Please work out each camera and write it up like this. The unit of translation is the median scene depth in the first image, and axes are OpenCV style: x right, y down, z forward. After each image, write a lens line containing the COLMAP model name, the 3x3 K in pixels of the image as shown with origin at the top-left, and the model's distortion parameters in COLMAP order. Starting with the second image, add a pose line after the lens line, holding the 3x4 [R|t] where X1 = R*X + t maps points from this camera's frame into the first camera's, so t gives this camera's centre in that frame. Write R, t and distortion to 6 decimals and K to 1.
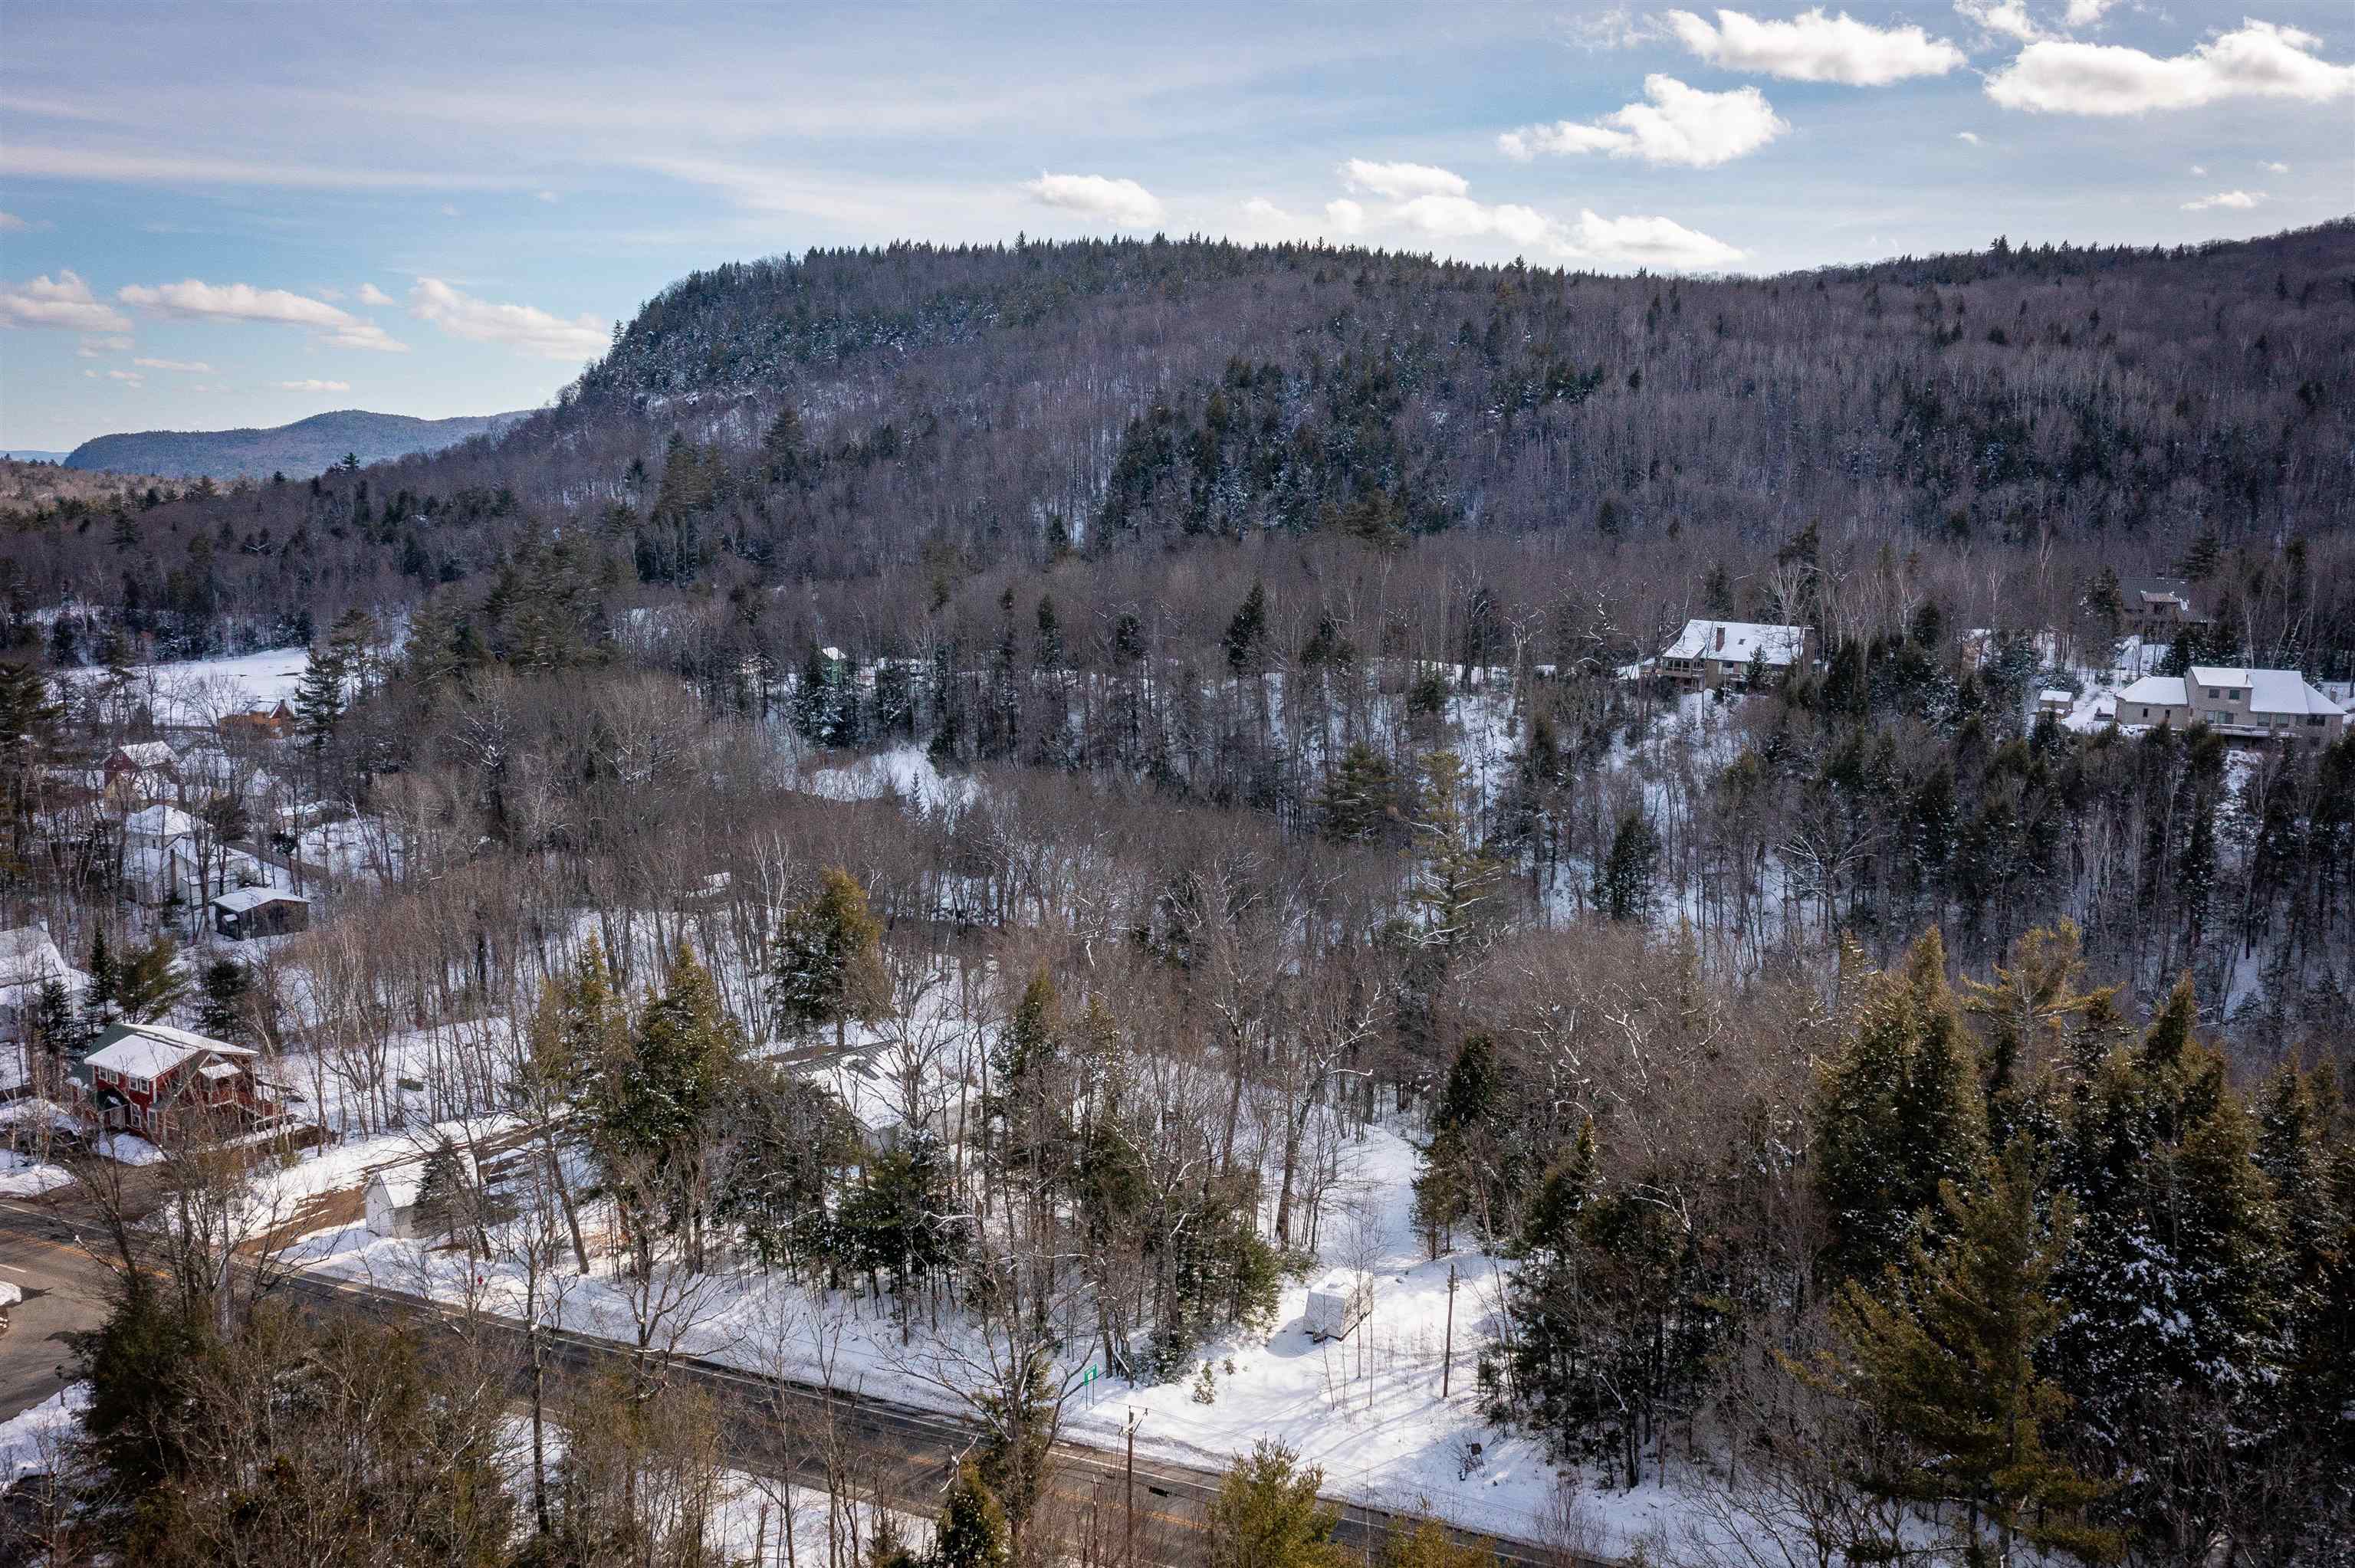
lens RADIAL K [[1935.6, 0, 1181.6], [0, 1935.6, 781.5], [0, 0, 1]] dist [0.000359, -0.002618]
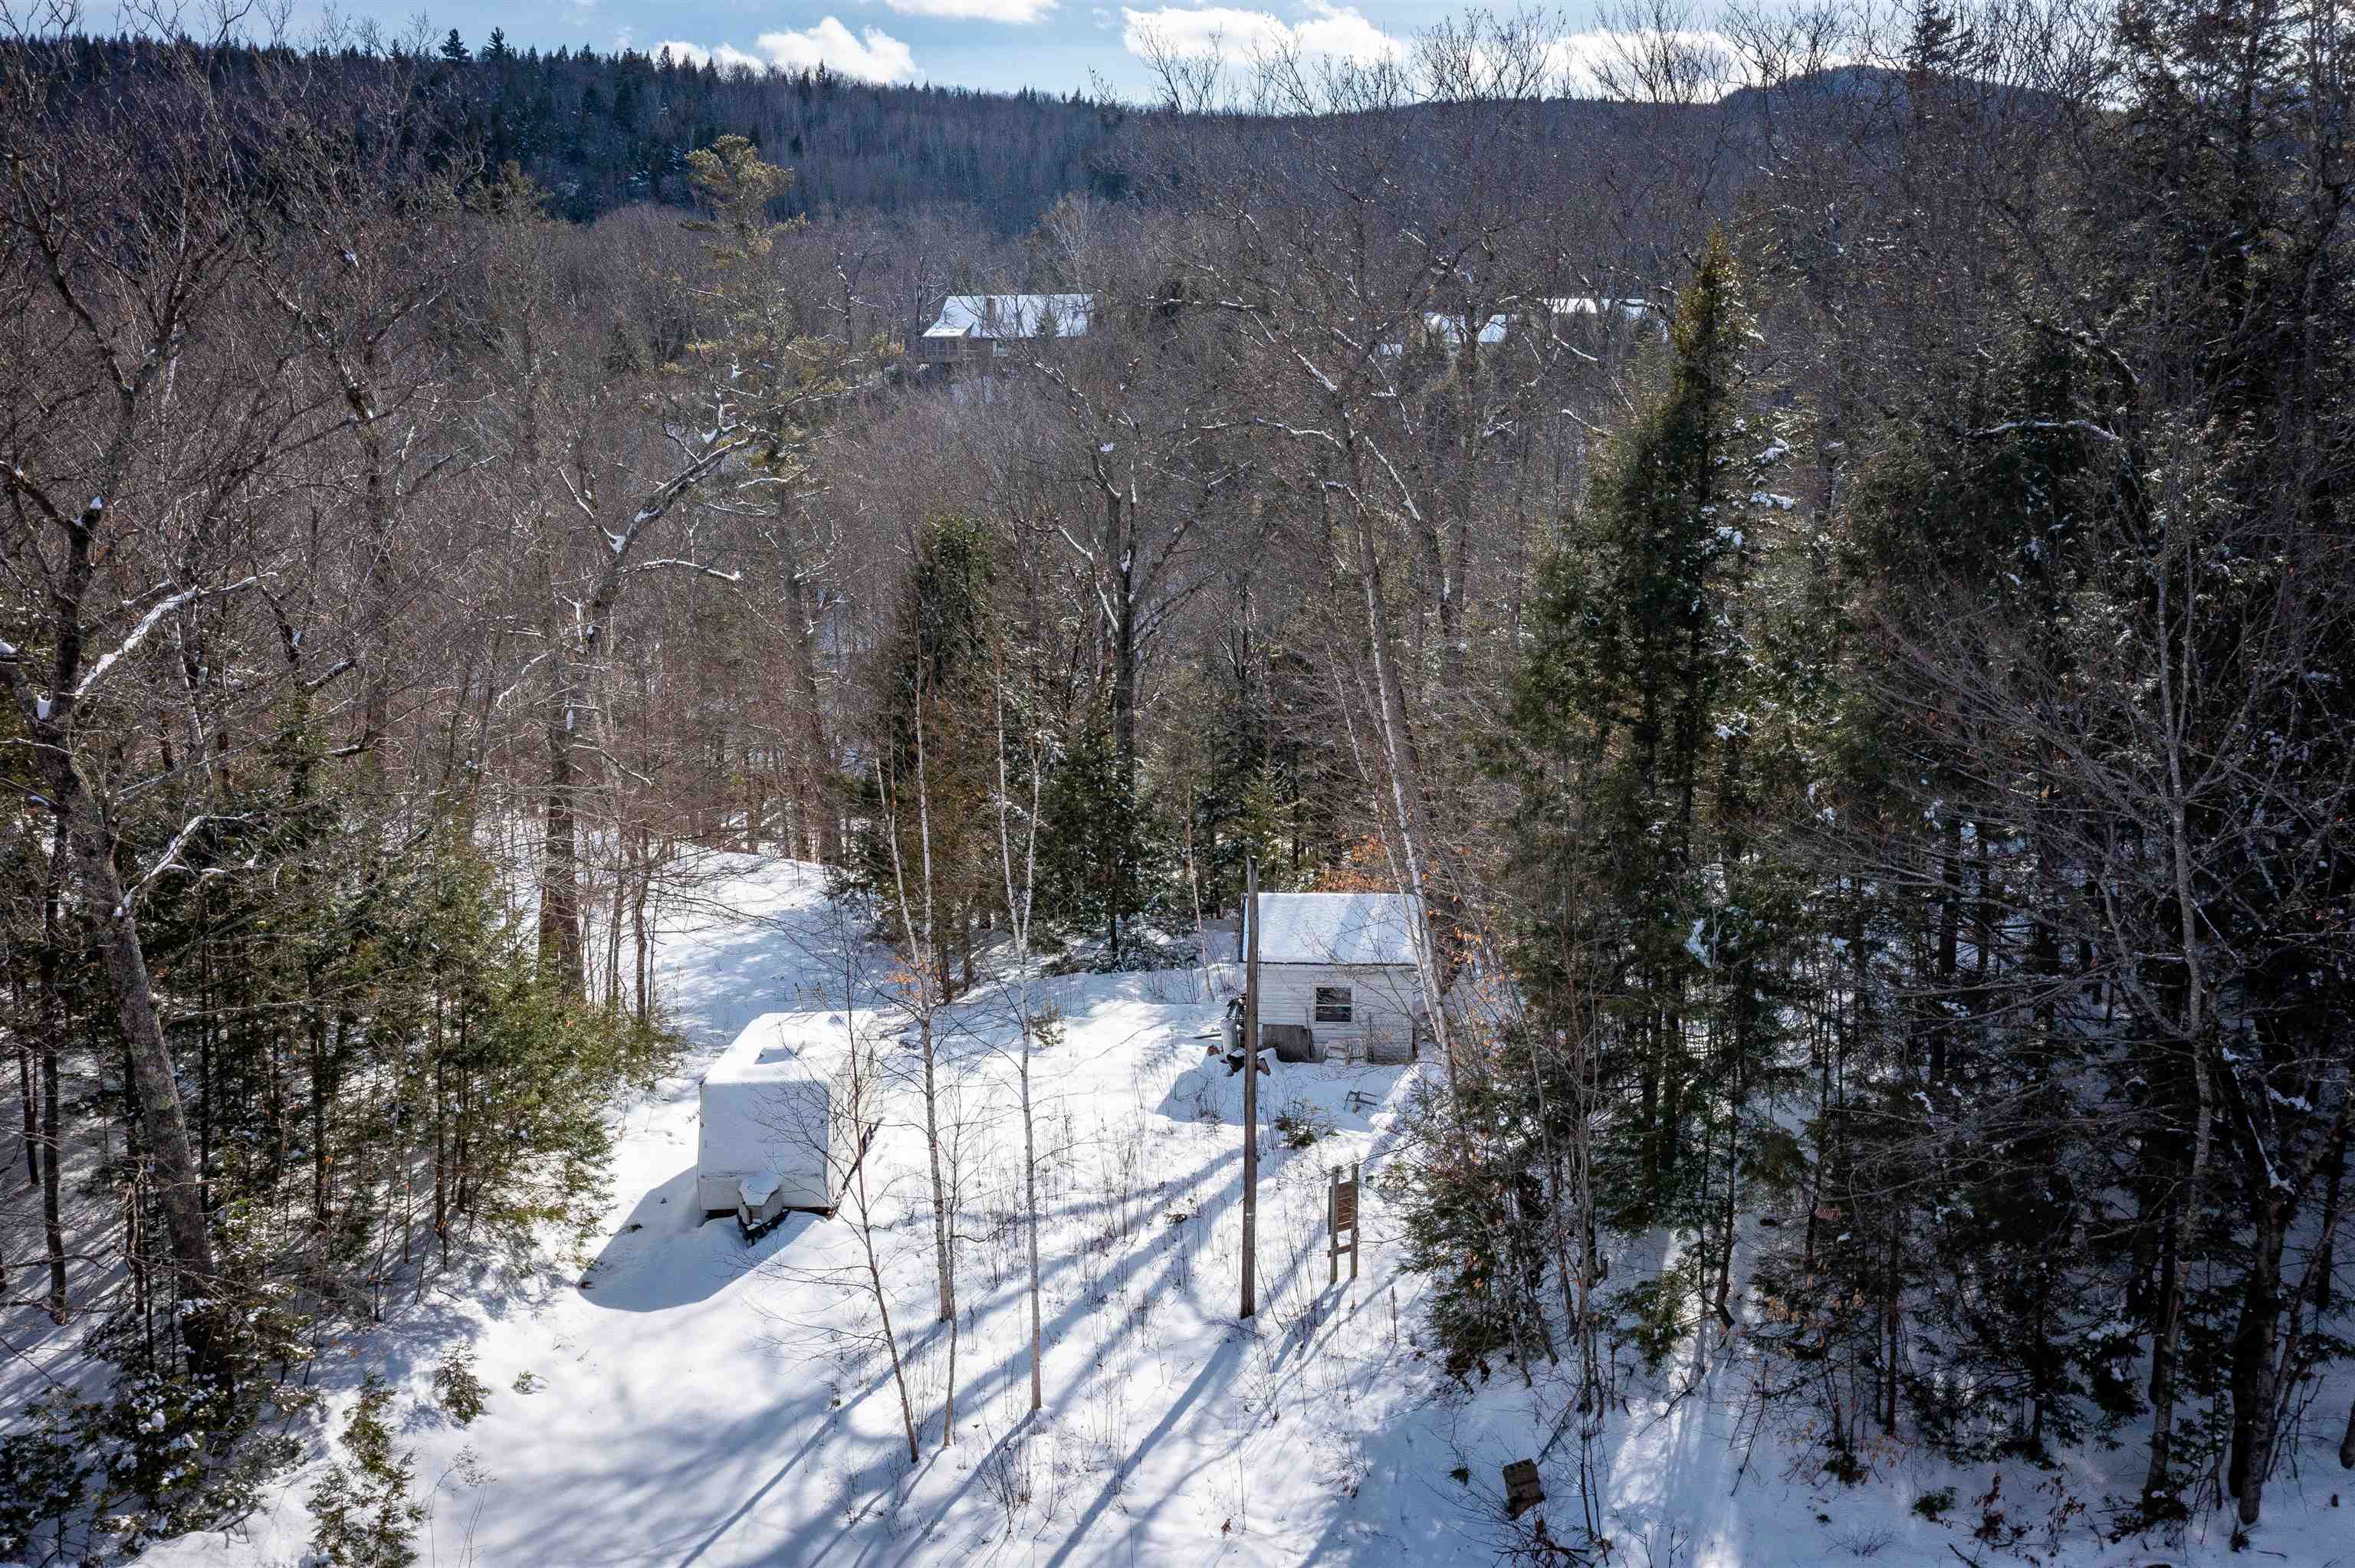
lens RADIAL K [[1873.1, 0, 1177.5], [0, 1873.1, 784.0], [0, 0, 1]] dist [-0.001971, 0.006416]
pose [[0.901244, -0.106093, 0.420124, 0.004990], [0.089822, 0.994245, 0.058389, 0.074507], [-0.423900, -0.014887, 0.905586, 0.253497]]
